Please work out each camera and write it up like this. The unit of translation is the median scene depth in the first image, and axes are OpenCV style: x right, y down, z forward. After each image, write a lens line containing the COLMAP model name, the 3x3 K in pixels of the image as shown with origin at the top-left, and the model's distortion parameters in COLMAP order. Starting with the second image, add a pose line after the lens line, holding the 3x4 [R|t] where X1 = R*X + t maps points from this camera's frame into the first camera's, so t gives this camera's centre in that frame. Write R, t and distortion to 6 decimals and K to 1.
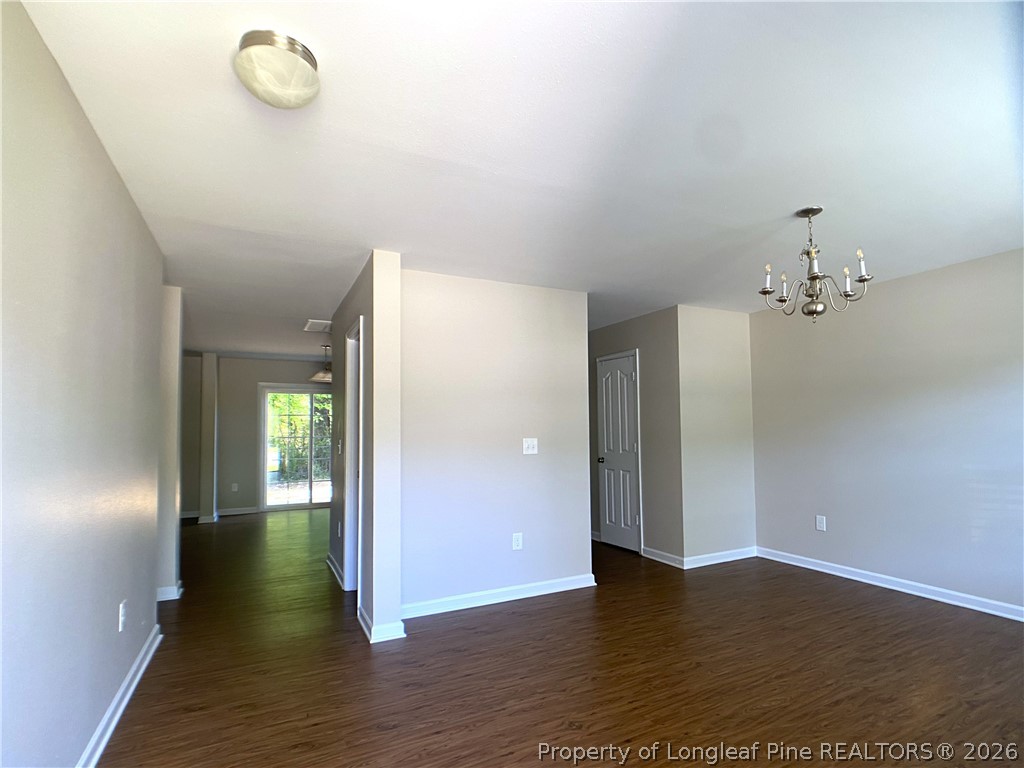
lens RADIAL K [[510.0, 0, 508.5], [0, 510.0, 391.3], [0, 0, 1]] dist [-0.023454, 0.000338]
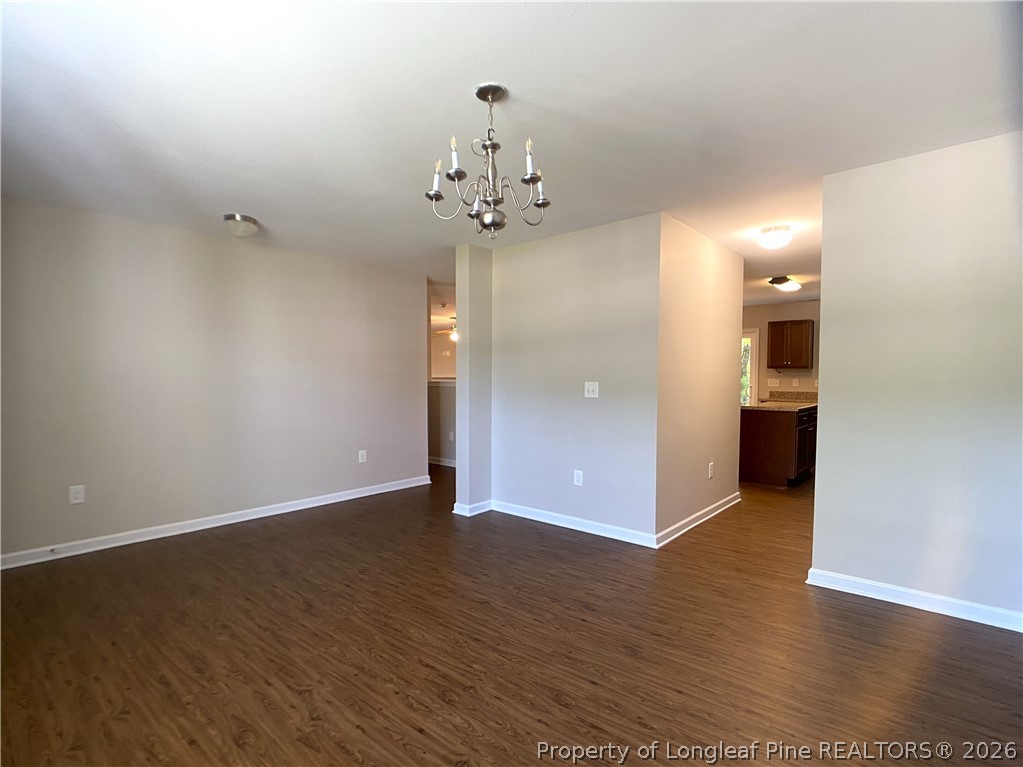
lens RADIAL K [[497.8, 0, 517.5], [0, 497.8, 393.2], [0, 0, 1]] dist [-0.026253, 0.000209]
pose [[0.402754, 0.033464, -0.914696, 1.344703], [0.057121, 0.996465, 0.061607, 0.069439], [0.913524, -0.077061, 0.399418, 0.727218]]
